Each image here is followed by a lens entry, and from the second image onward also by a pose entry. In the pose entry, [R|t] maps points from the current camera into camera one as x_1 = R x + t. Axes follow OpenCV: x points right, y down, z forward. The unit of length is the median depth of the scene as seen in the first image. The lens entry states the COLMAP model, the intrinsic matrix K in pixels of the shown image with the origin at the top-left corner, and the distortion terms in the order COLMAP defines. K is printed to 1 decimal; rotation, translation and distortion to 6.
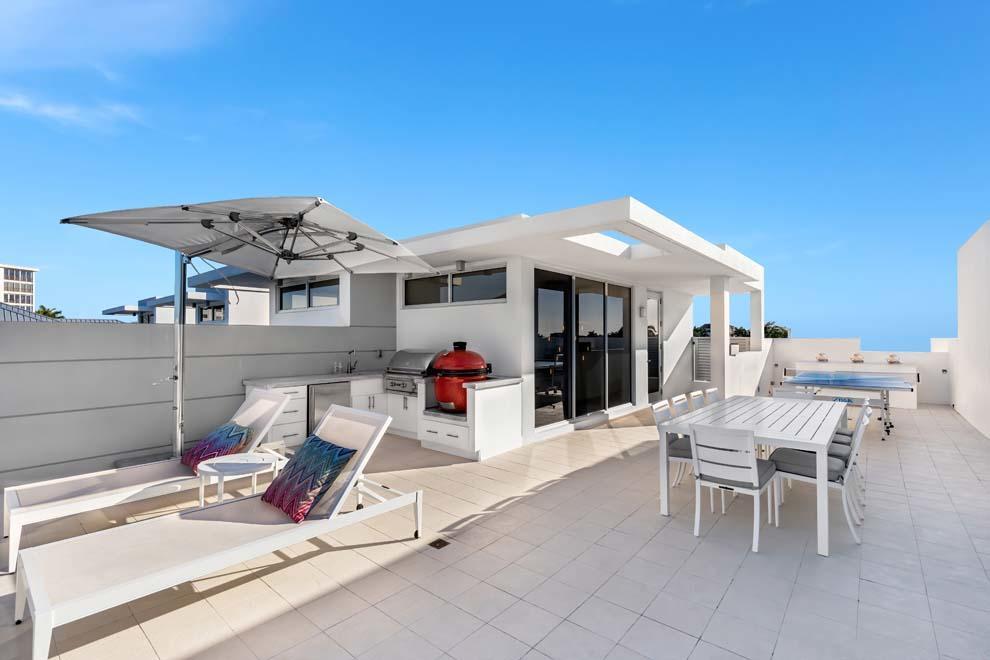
lens RADIAL K [[442.5, 0, 495.0], [0, 442.5, 330.0], [0, 0, 1]] dist [0.001973, 0.000486]
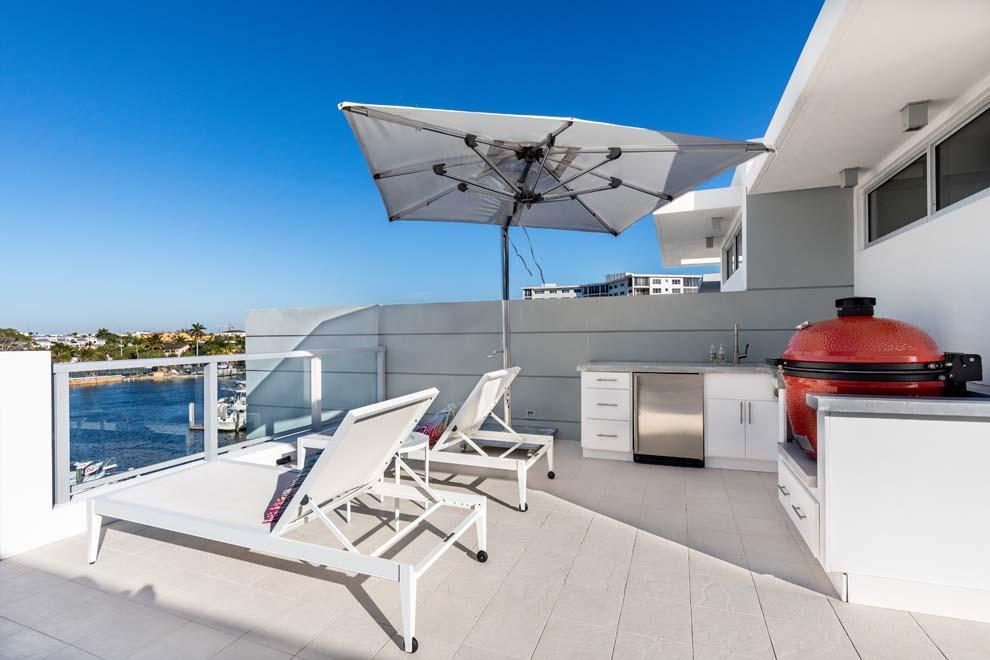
lens RADIAL K [[462.1, 0, 494.8], [0, 462.1, 338.1], [0, 0, 1]] dist [0.001078, 0.000184]
pose [[0.320993, 0.002933, -0.947077, 0.225966], [0.028579, 0.999510, 0.012782, 0.050596], [0.946650, -0.031169, 0.320752, 0.538742]]
